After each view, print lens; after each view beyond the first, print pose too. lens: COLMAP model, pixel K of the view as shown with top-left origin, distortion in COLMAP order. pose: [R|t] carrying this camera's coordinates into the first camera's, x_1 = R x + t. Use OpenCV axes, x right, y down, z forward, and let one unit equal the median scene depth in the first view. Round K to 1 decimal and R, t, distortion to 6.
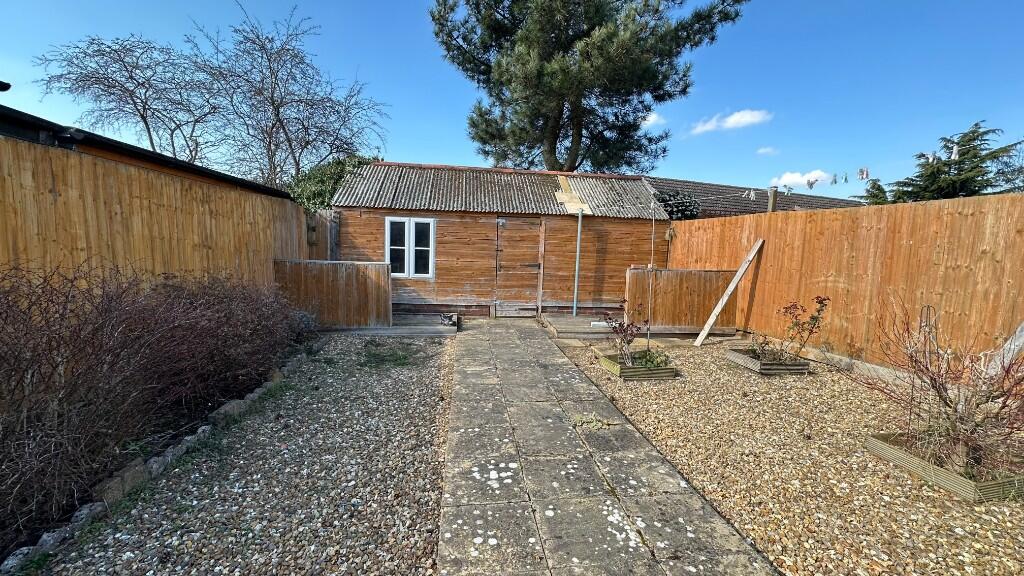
lens RADIAL K [[407.5, 0, 508.7], [0, 407.5, 292.8], [0, 0, 1]] dist [-0.003360, -0.000226]
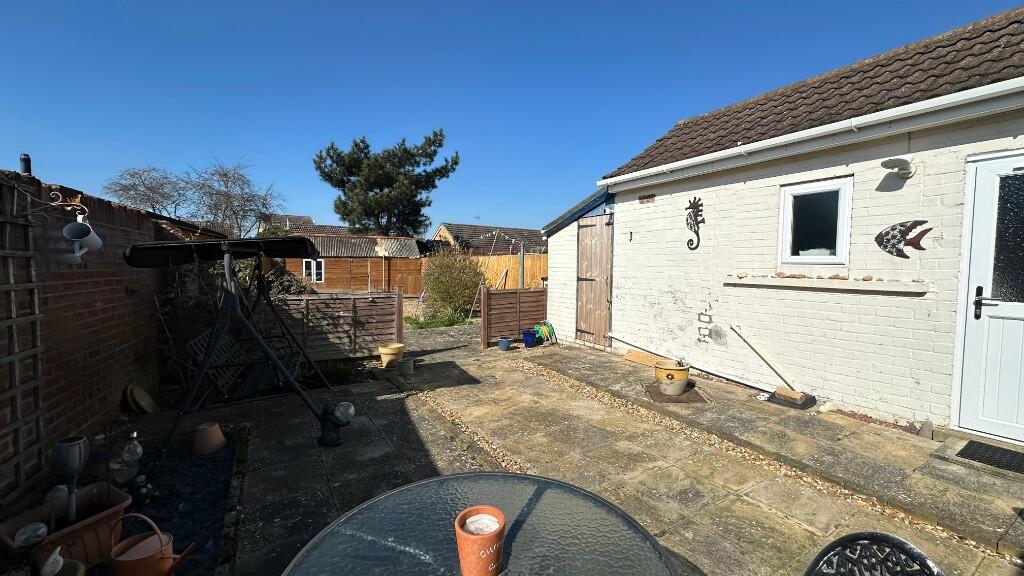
lens RADIAL K [[407.5, 0, 518.6], [0, 407.5, 289.8], [0, 0, 1]] dist [-0.003360, -0.000226]
pose [[0.942266, -0.044232, 0.331931, 0.114436], [0.054891, 0.998232, -0.022800, 0.133503], [-0.330336, 0.039704, 0.943028, -1.791266]]
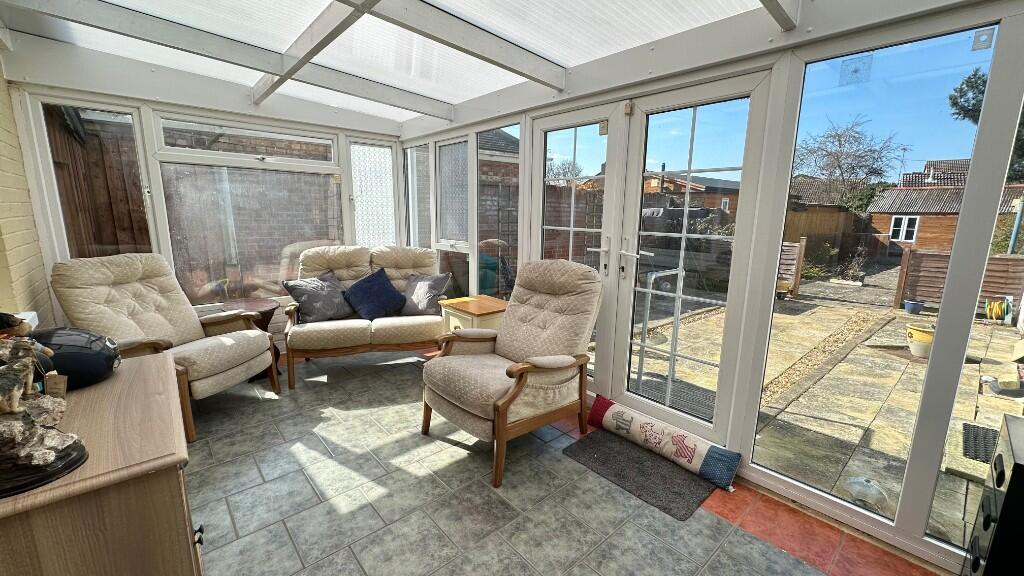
lens RADIAL K [[407.5, 0, 513.5], [0, 407.5, 290.9], [0, 0, 1]] dist [-0.003360, -0.000226]
pose [[0.502966, 0.143118, -0.852375, 0.662217], [-0.087341, 0.989563, 0.114614, 0.170569], [0.859882, 0.016800, 0.510216, -2.089491]]
